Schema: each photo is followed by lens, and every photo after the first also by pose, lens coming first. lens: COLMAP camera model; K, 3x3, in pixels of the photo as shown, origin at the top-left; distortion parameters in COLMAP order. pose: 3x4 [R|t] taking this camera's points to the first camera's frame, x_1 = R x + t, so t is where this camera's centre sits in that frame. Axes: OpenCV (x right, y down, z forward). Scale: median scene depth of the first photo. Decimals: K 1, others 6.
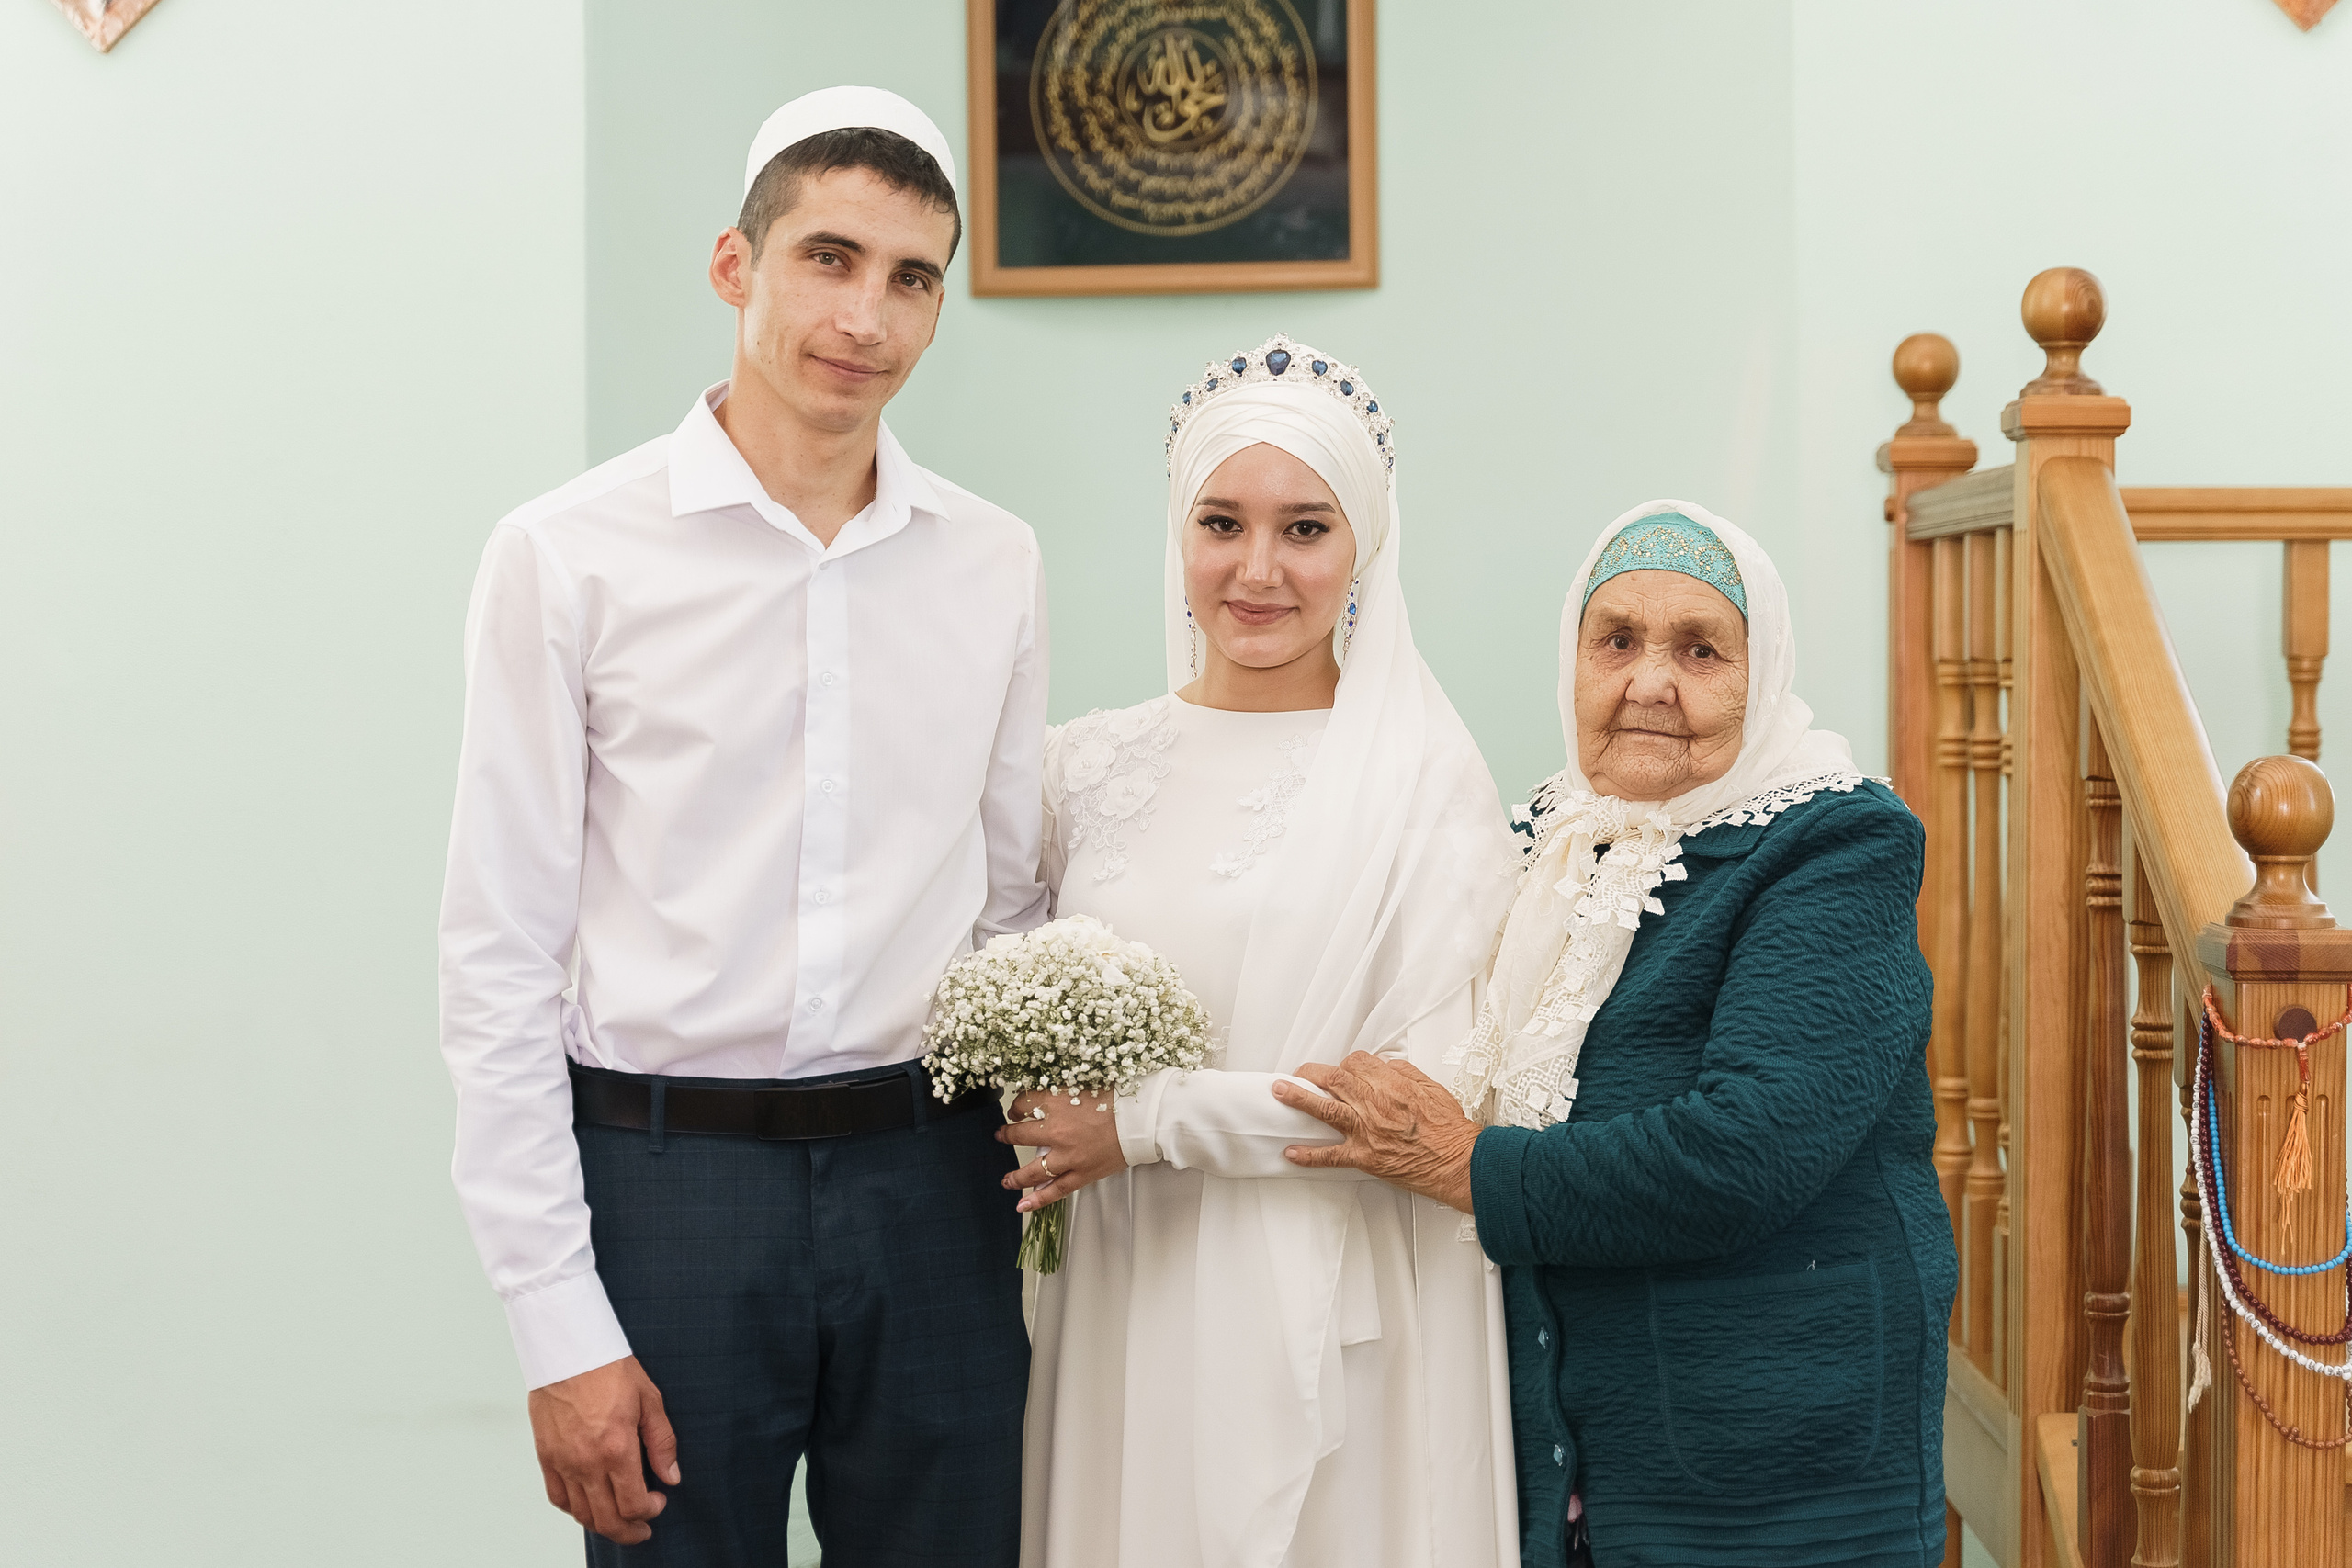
lens RADIAL K [[3735.5, 0, 1179.9], [0, 3735.5, 778.4], [0, 0, 1]] dist [-0.149005, 0.000000]
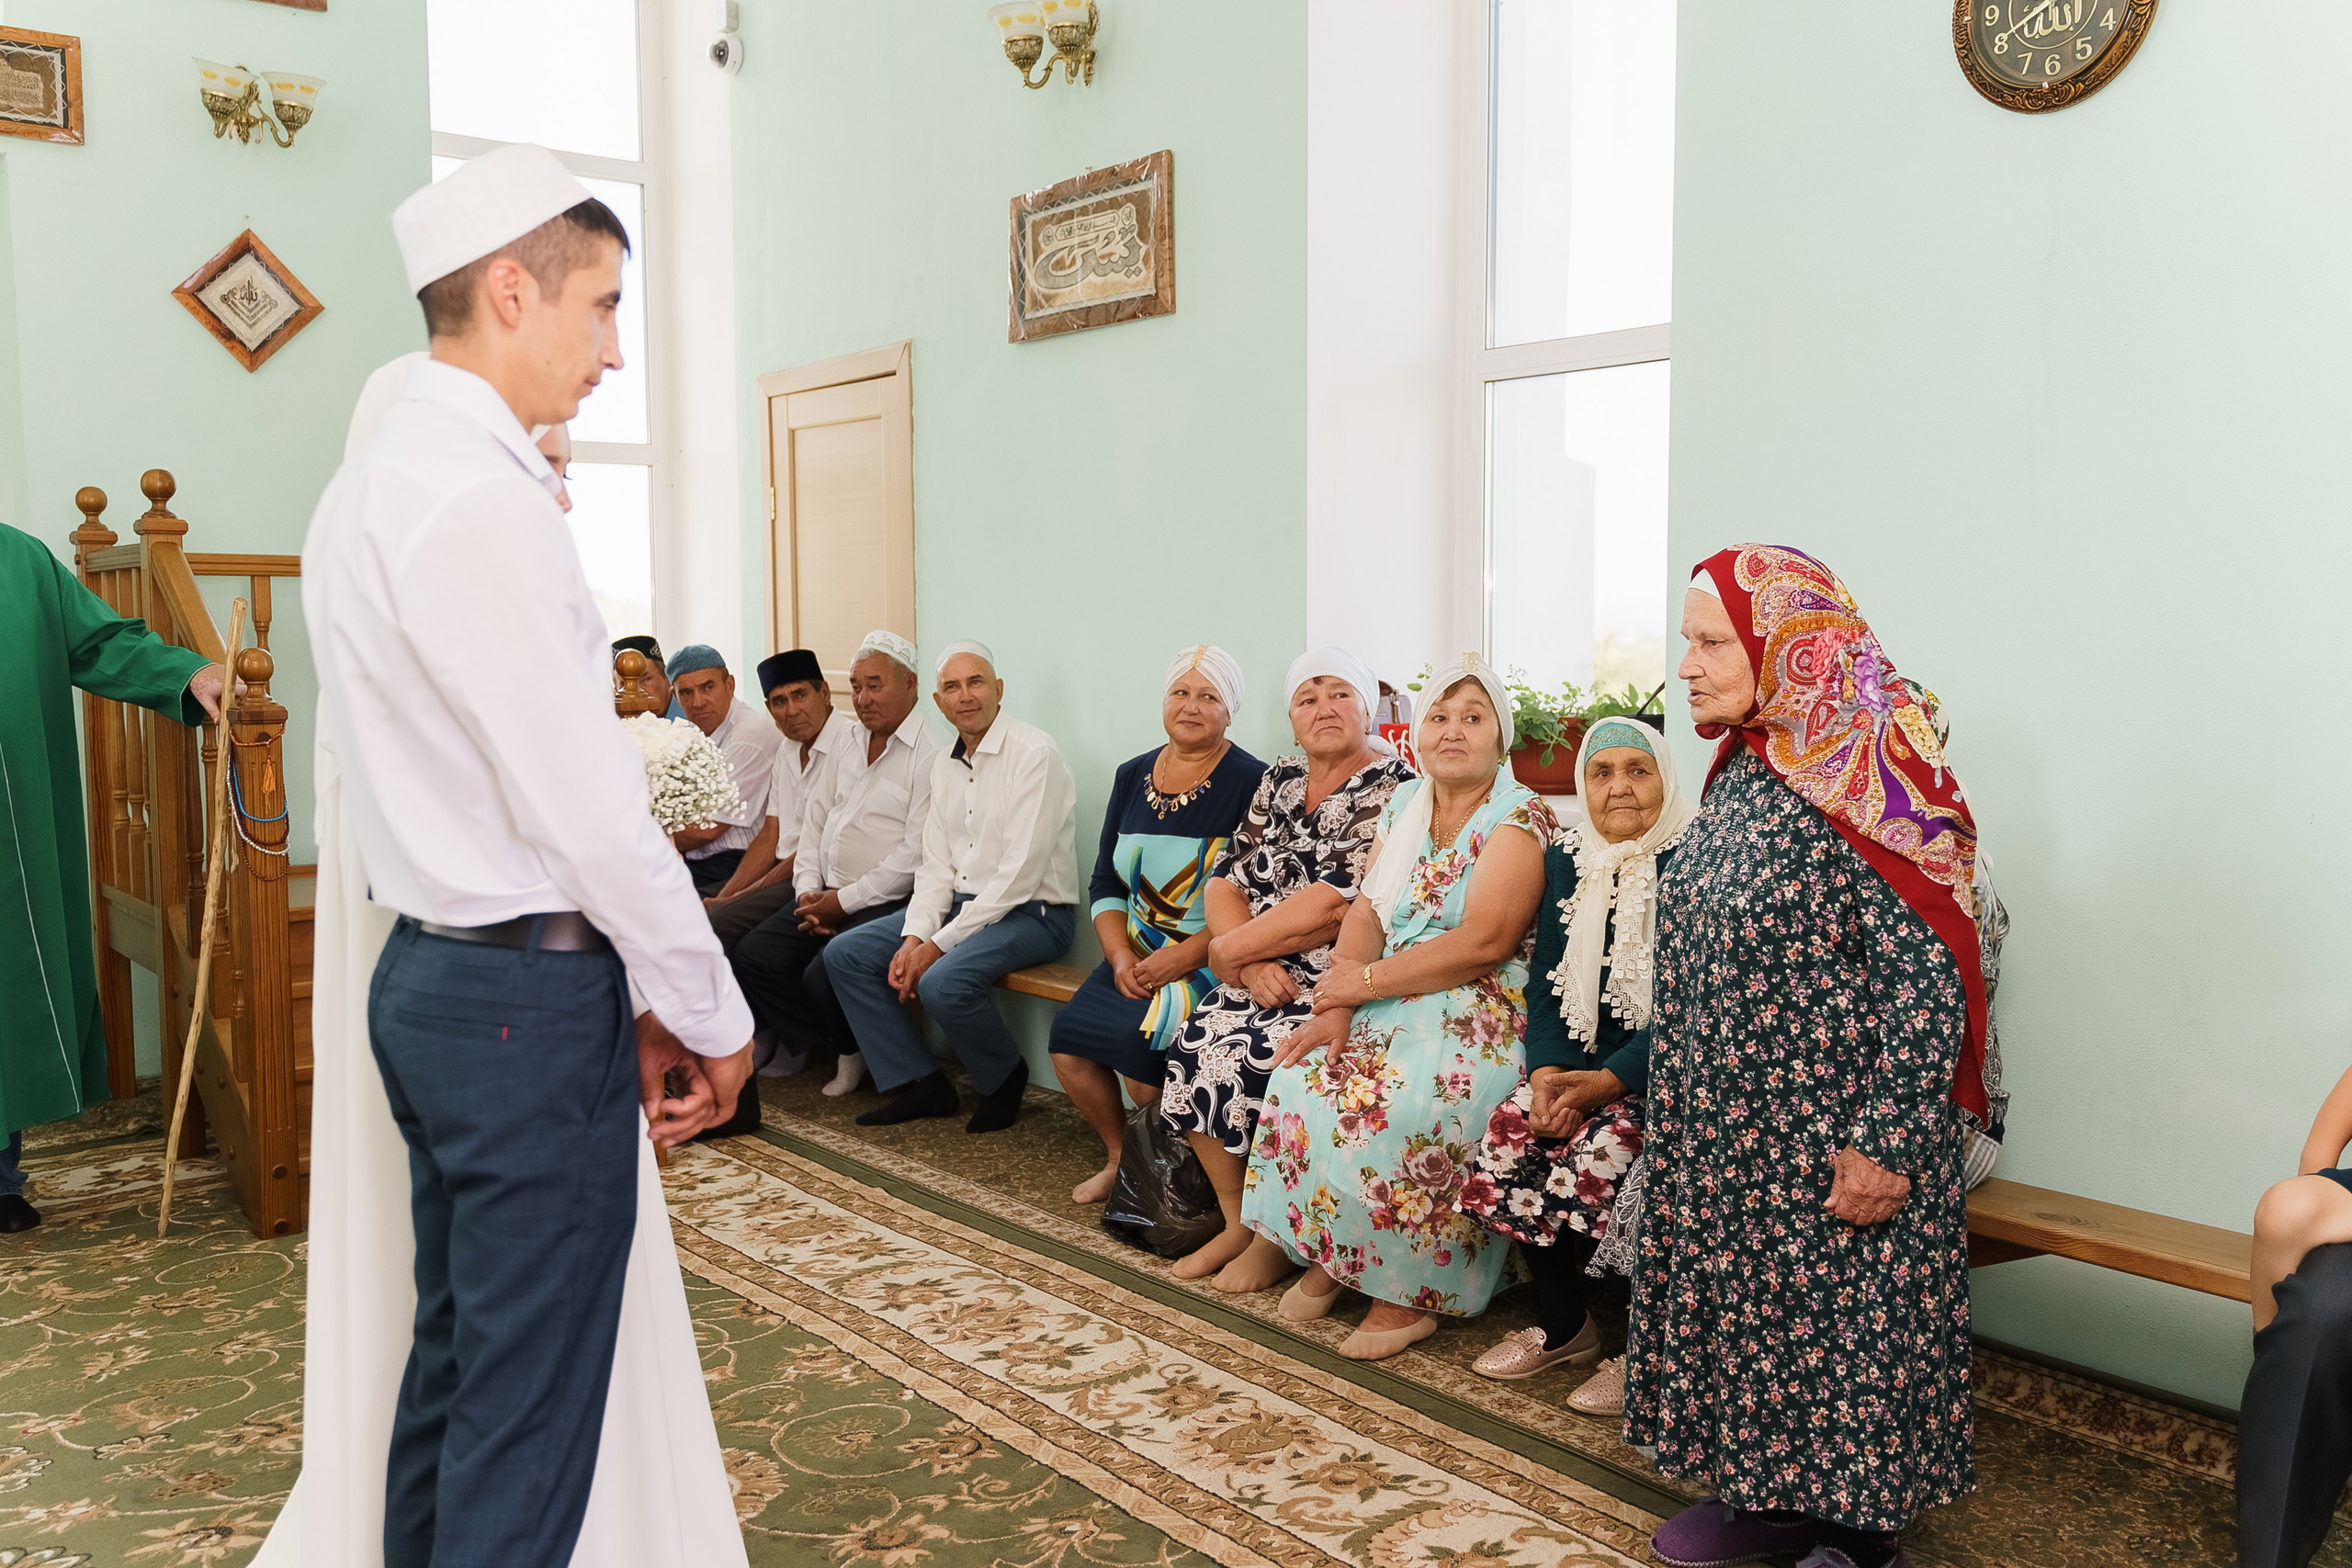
lens RADIAL K [[1924.3, 0, 1173.5], [0, 1924.3, 783.3], [0, 0, 1]] dist [0.057087, 0.001610]
pose [[0.752402, -0.047455, 0.656993, -0.128321], [0.023737, 0.998707, 0.044954, 0.036218], [-0.658277, -0.018228, 0.752555, -0.477949]]
